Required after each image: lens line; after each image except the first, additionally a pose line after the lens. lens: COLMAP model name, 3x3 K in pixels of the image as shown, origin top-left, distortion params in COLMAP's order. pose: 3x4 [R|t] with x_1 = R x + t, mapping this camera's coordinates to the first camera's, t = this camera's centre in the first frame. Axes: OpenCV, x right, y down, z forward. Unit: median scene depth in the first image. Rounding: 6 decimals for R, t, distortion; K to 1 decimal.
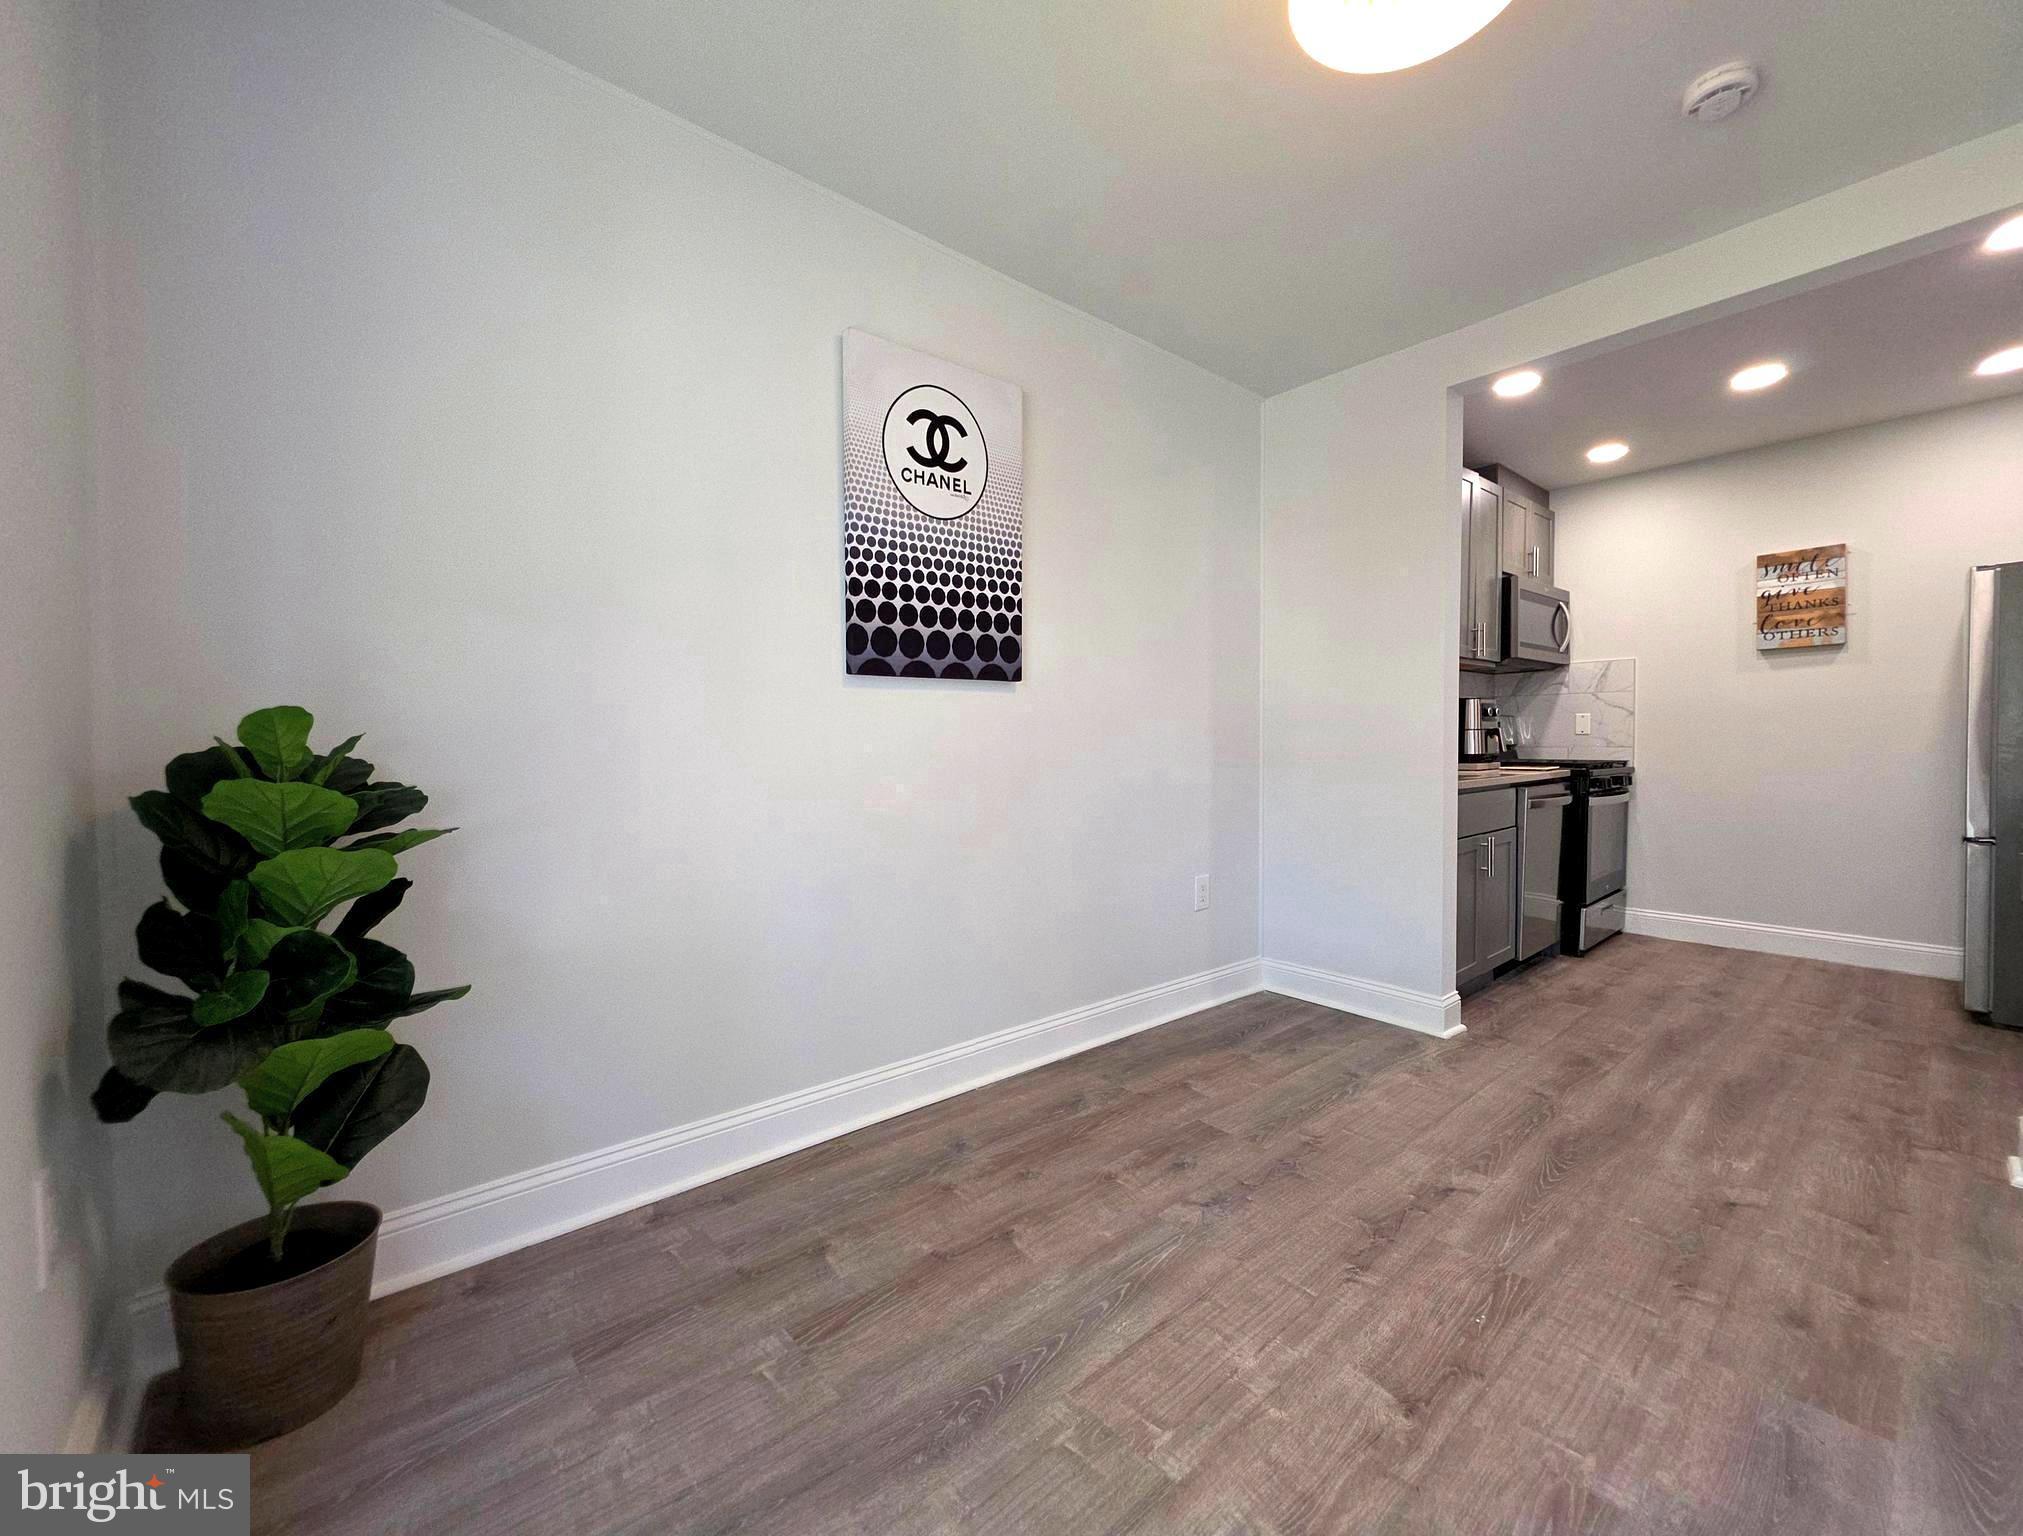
lens RADIAL K [[819.0, 0, 1023.3], [0, 819.0, 764.8], [0, 0, 1]] dist [0.002323, 0.000071]
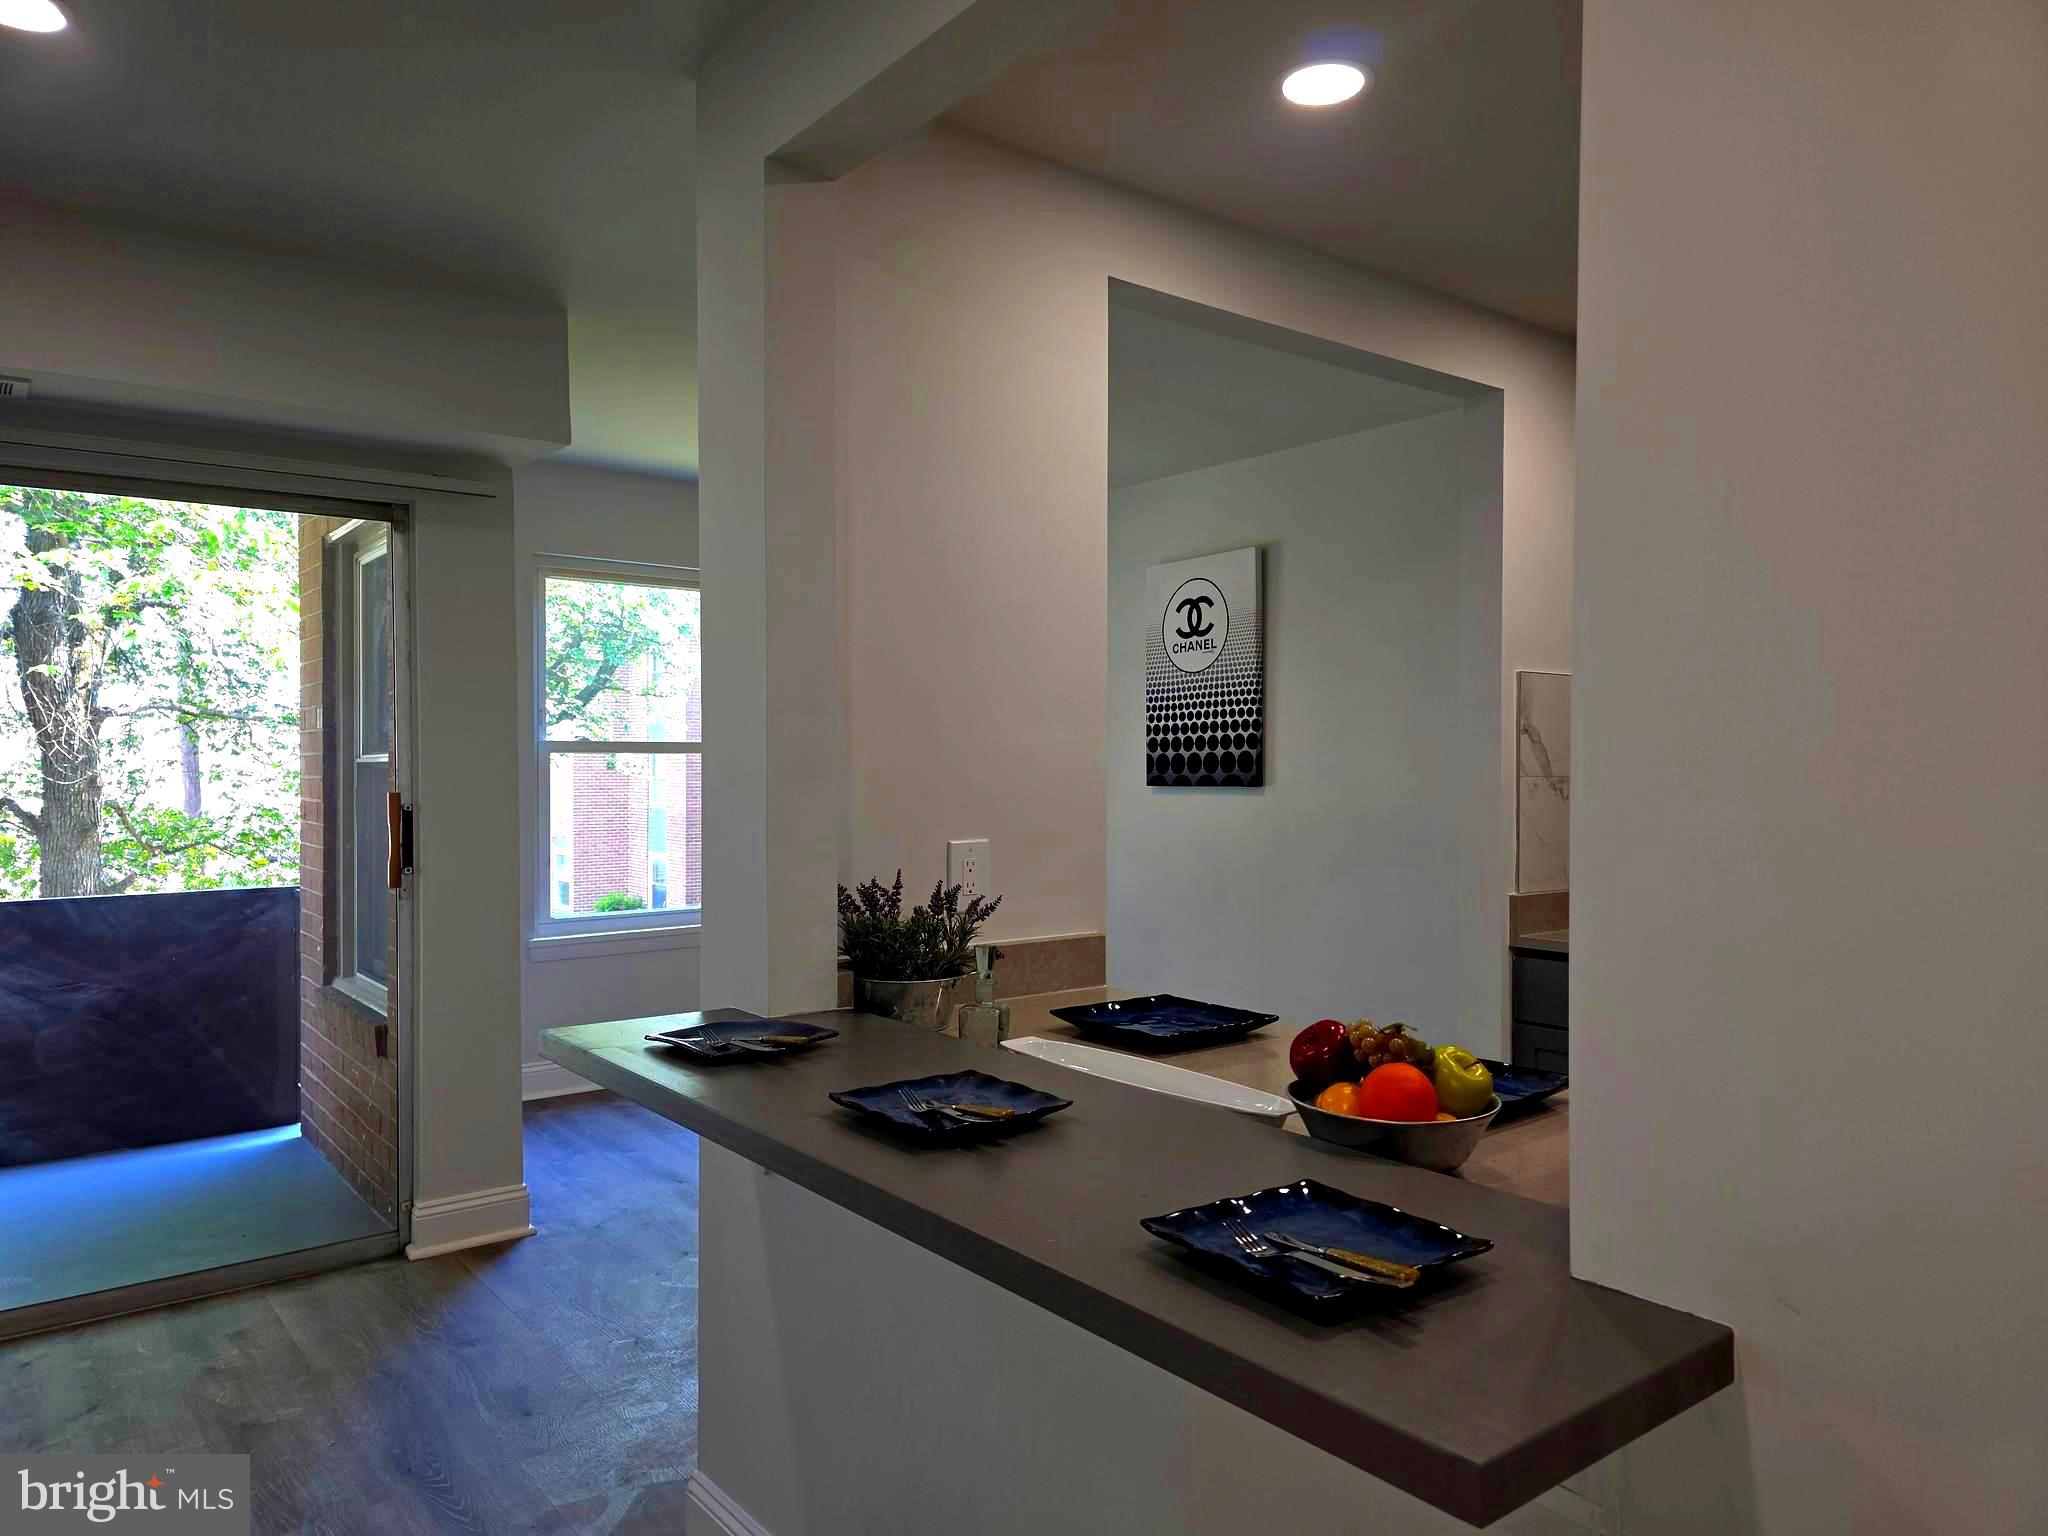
lens RADIAL K [[1368.0, 0, 1030.8], [0, 1368.0, 770.3], [0, 0, 1]] dist [0.083976, -0.086585]
pose [[-0.050424, 0.012603, -0.998648, 2.217705], [-0.032048, 0.999385, 0.014230, -0.158328], [0.998214, 0.032722, -0.049989, 0.840031]]
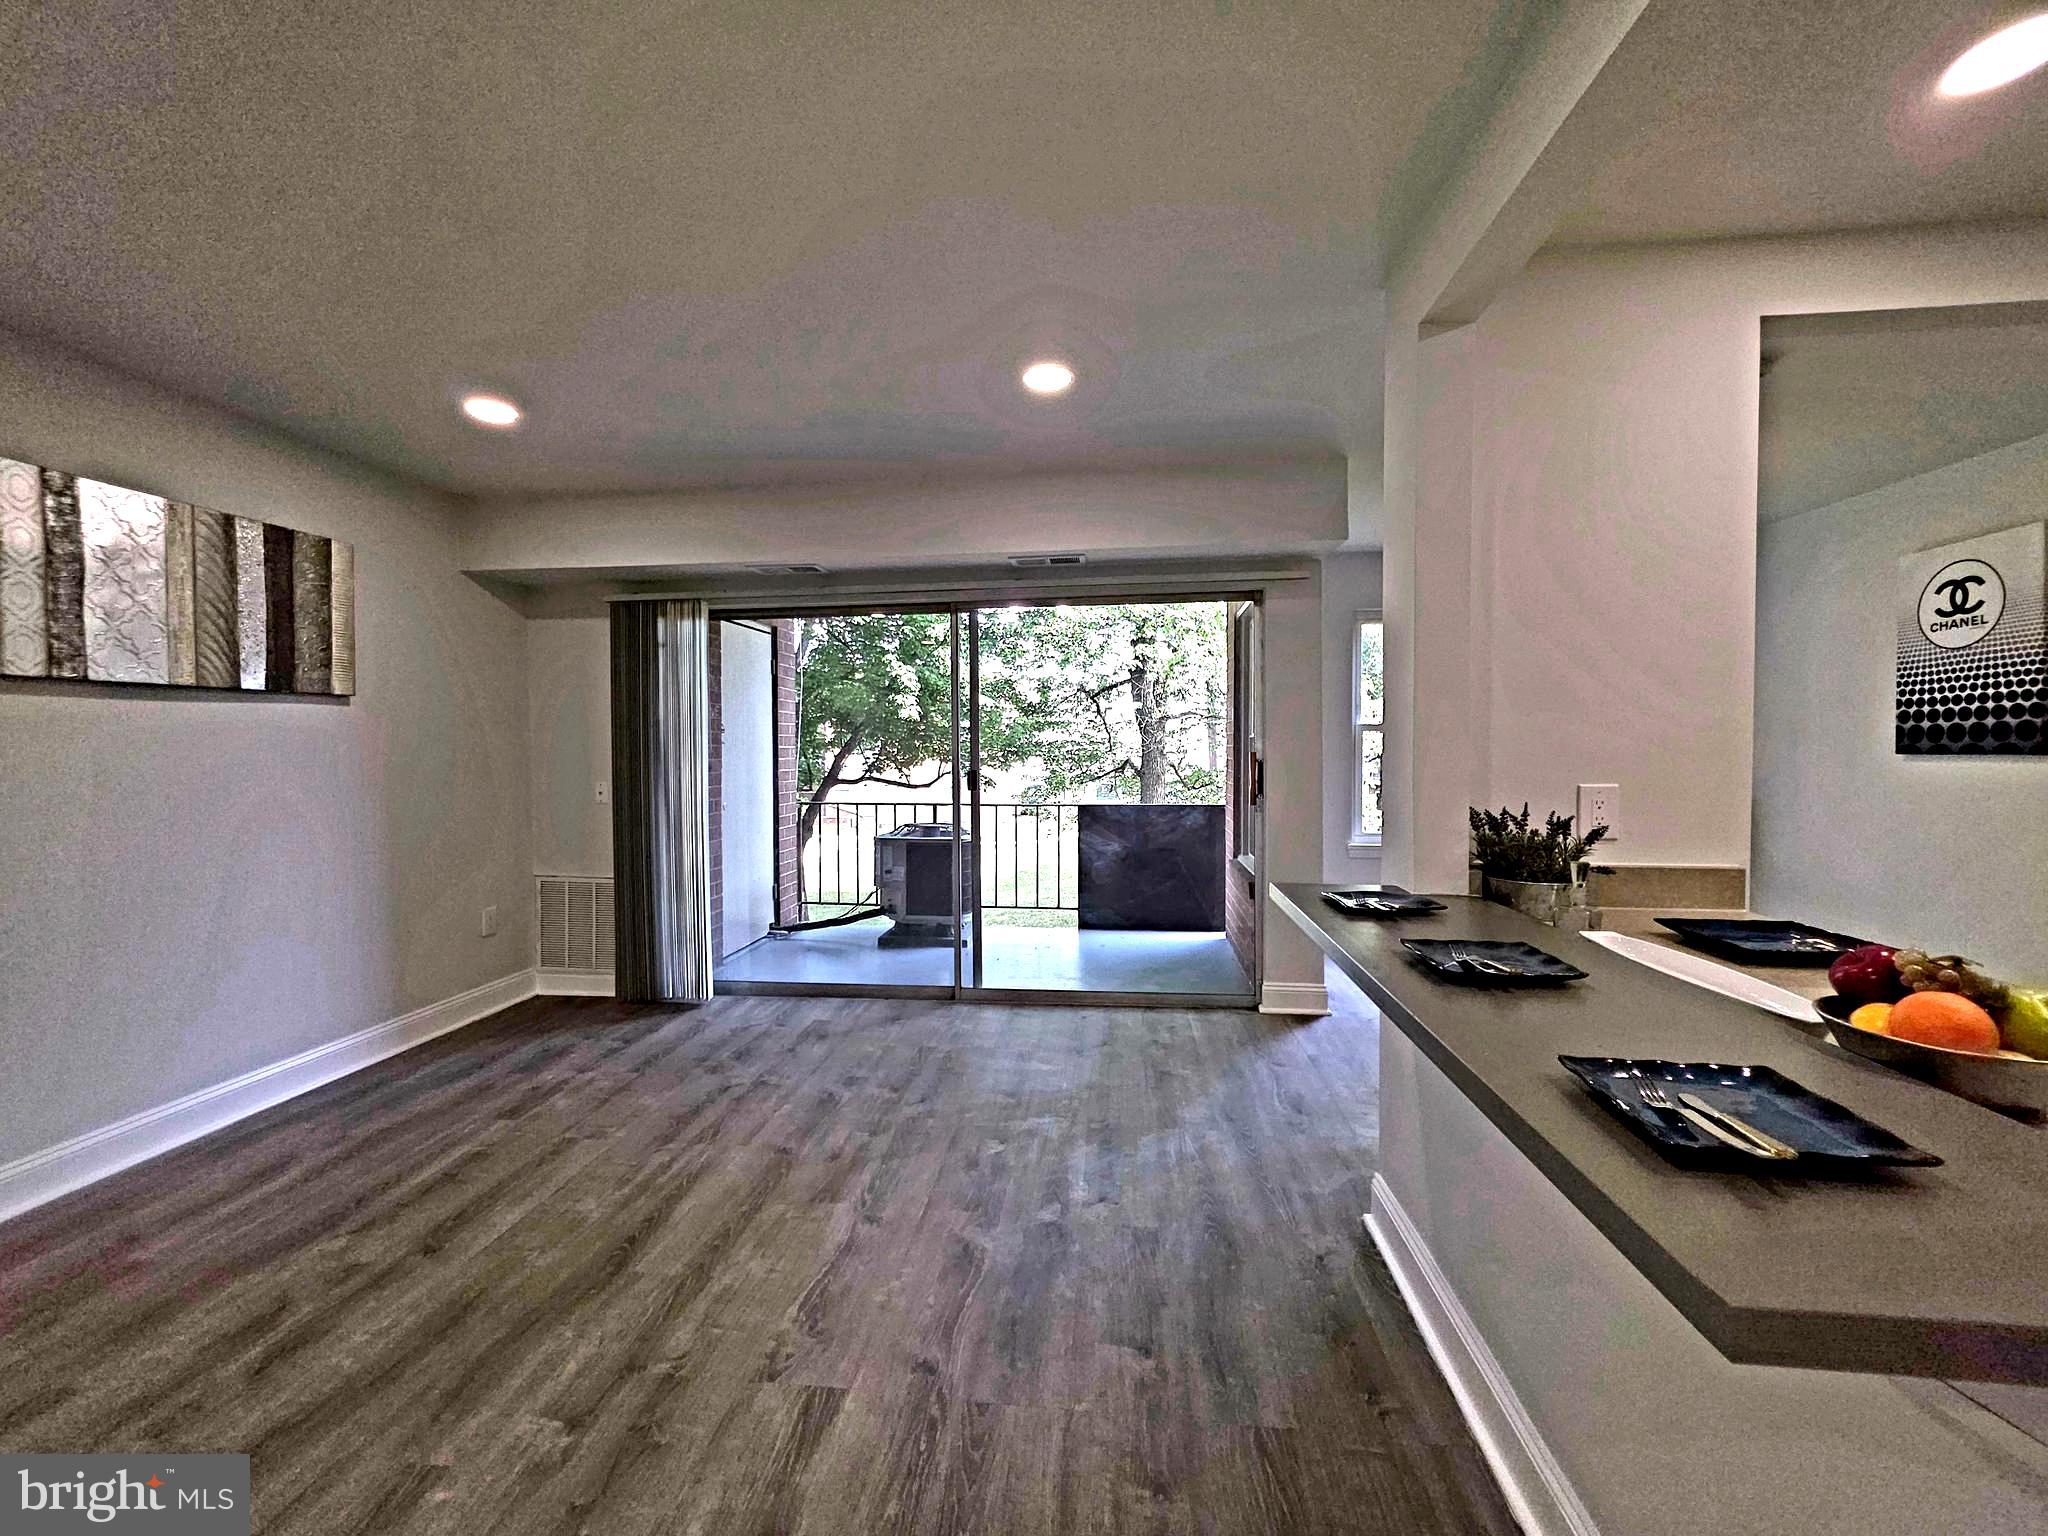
lens RADIAL K [[830.4, 0, 1021.8], [0, 830.4, 762.9], [0, 0, 1]] dist [0.002995, -0.000057]
pose [[-0.736721, 0.024096, -0.675767, 2.169805], [-0.013871, 0.998616, 0.050730, -0.144717], [0.676054, 0.046748, -0.735368, 0.967921]]
